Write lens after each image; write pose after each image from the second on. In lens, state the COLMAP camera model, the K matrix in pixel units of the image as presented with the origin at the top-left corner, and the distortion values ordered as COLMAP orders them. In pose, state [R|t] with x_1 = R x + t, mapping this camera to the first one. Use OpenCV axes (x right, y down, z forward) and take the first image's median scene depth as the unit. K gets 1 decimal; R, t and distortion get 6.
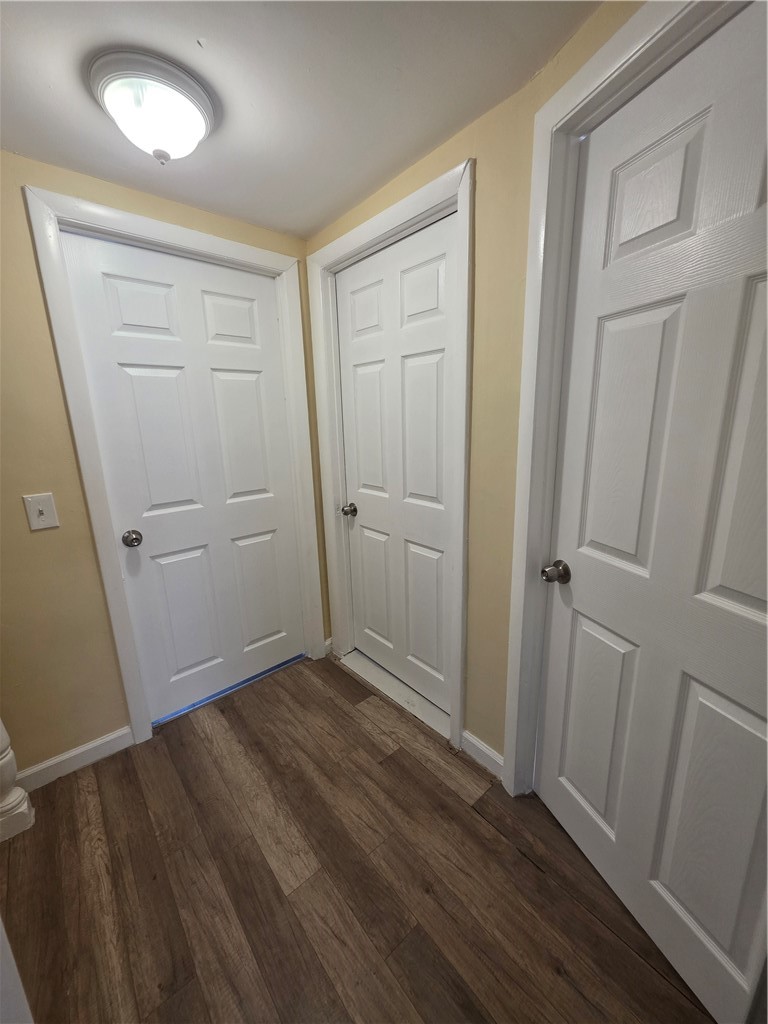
lens RADIAL K [[410.2, 0, 393.4], [0, 410.2, 512.4], [0, 0, 1]] dist [0.001342, -0.001081]
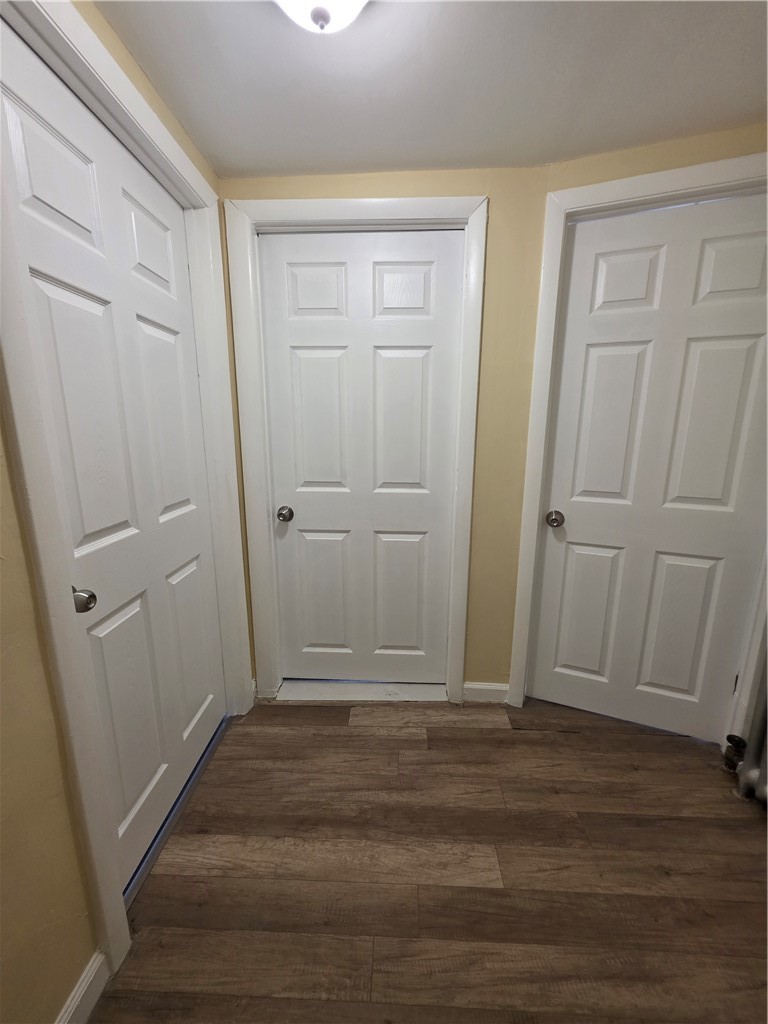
lens RADIAL K [[410.2, 0, 385.6], [0, 410.2, 513.3], [0, 0, 1]] dist [0.001342, -0.001081]
pose [[0.677833, -0.124307, 0.724631, -0.852570], [0.149874, 0.988270, 0.029338, -0.003006], [-0.719778, 0.088717, 0.688512, 0.376629]]
